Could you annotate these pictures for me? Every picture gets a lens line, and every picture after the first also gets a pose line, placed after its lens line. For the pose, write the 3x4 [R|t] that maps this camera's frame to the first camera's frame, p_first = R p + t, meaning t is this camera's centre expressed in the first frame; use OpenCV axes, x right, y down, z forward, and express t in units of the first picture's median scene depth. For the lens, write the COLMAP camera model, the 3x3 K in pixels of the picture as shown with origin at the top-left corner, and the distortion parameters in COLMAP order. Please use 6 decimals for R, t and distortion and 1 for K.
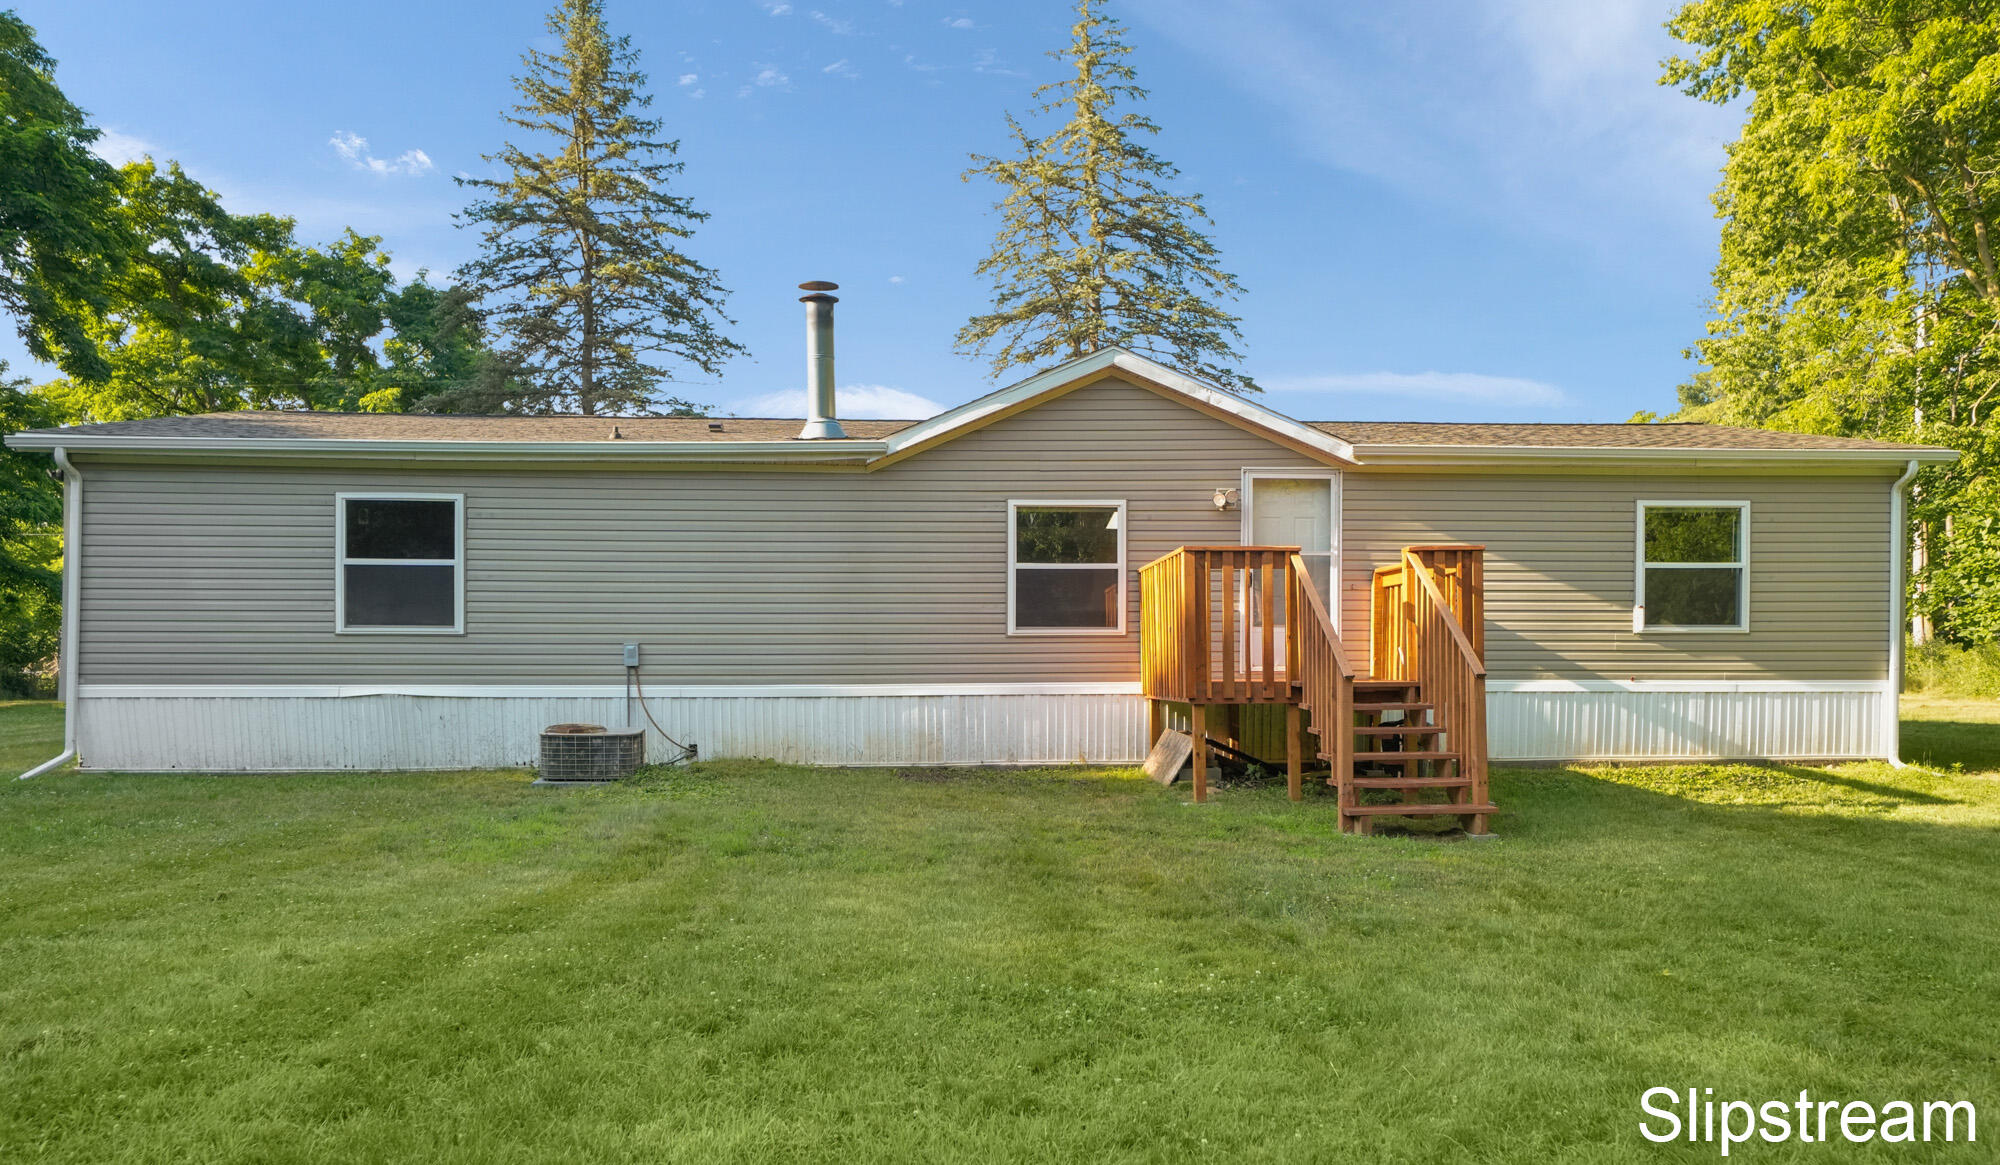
lens RADIAL K [[1281.3, 0, 999.9], [0, 1281.3, 602.9], [0, 0, 1]] dist [0.026709, 0.006061]
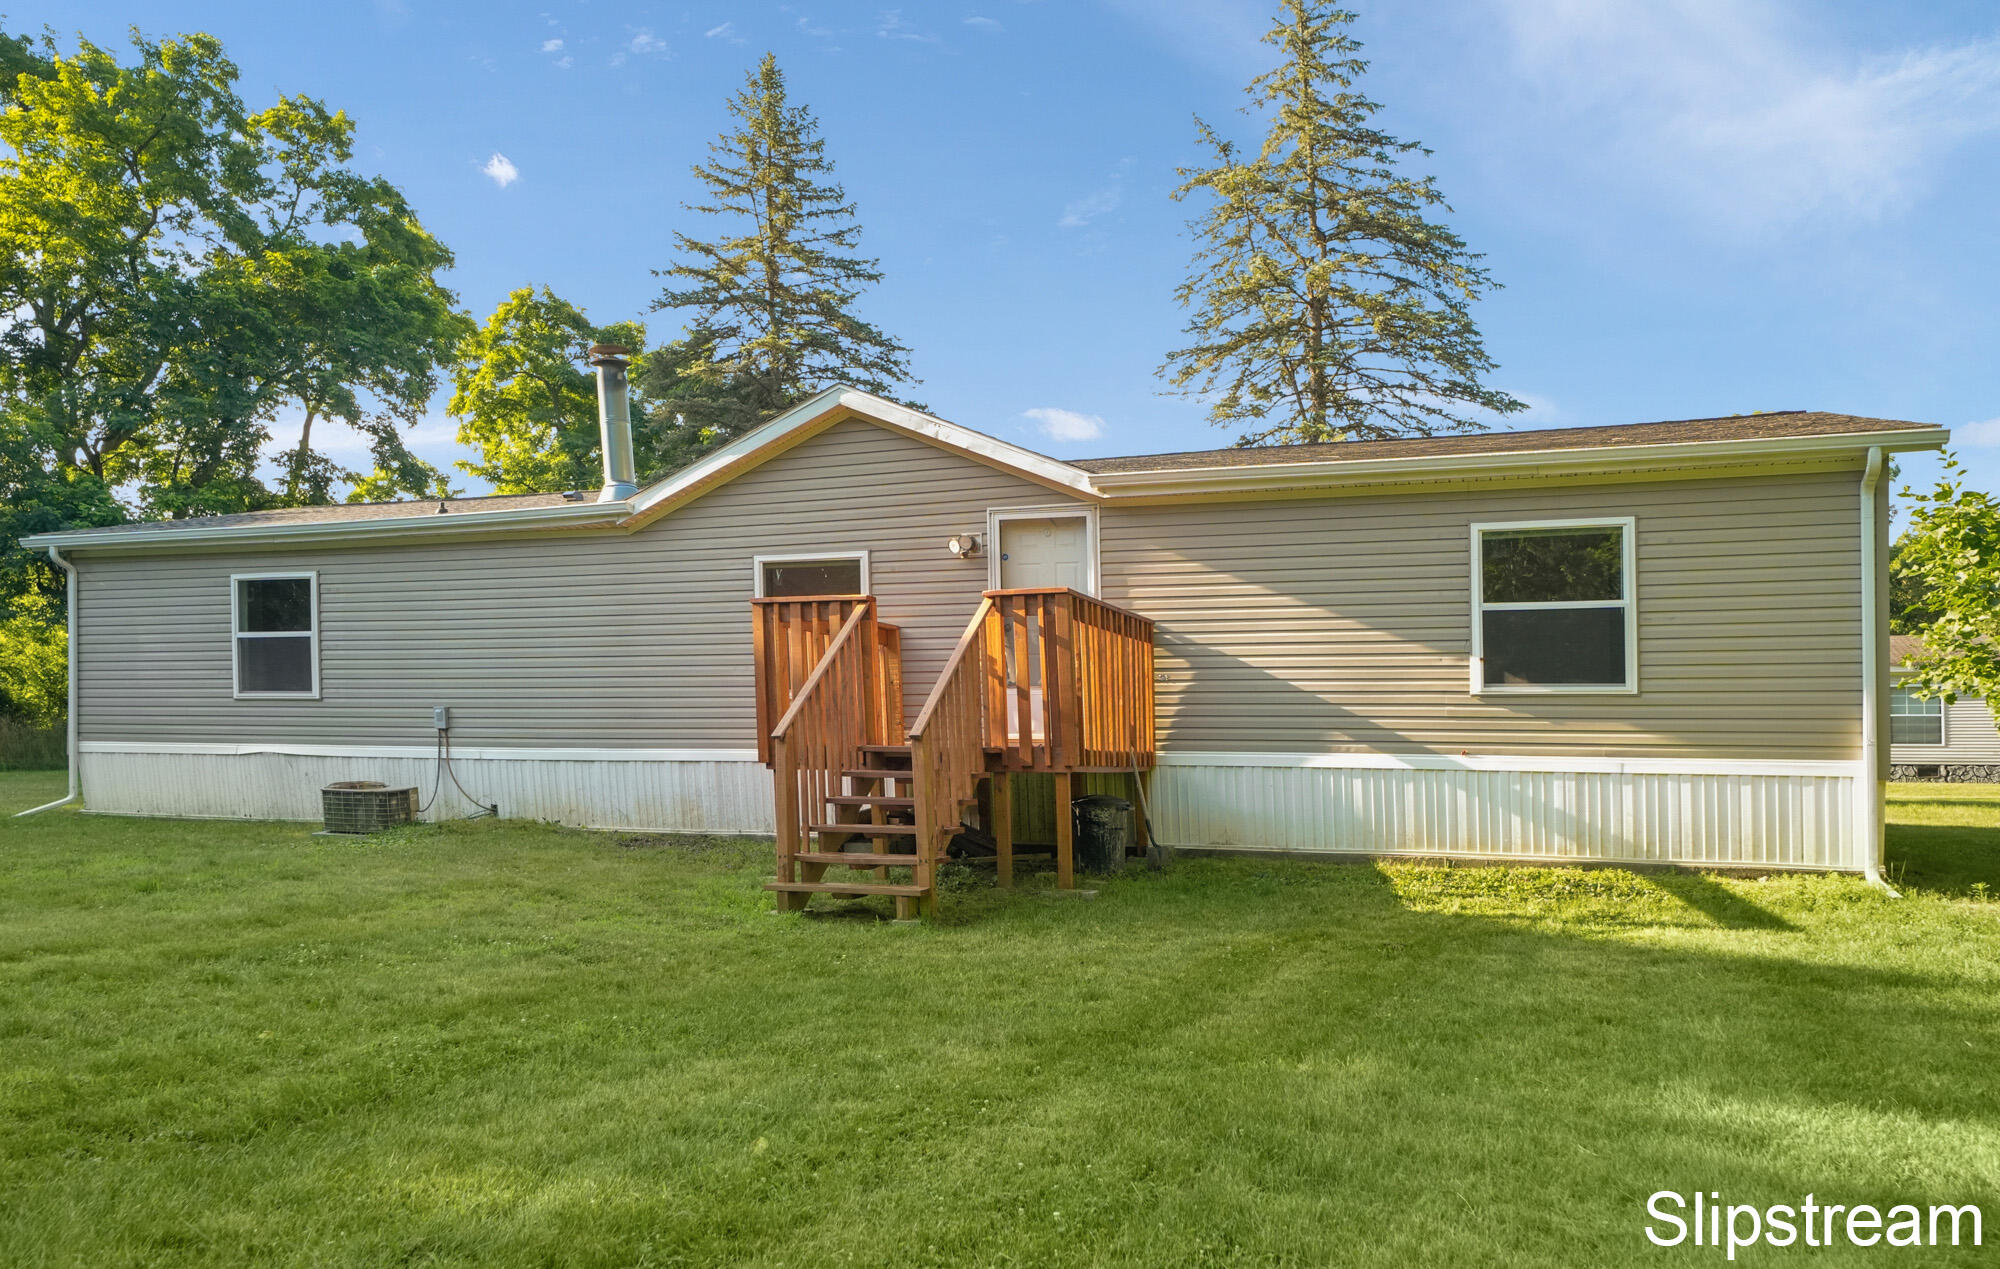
lens RADIAL K [[1413.8, 0, 1001.5], [0, 1413.8, 690.2], [0, 0, 1]] dist [0.022613, 0.006487]
pose [[0.919511, -0.005052, -0.393032, 0.569069], [0.007355, 0.999963, 0.004352, 0.015108], [0.392996, -0.006892, 0.919514, 0.104906]]
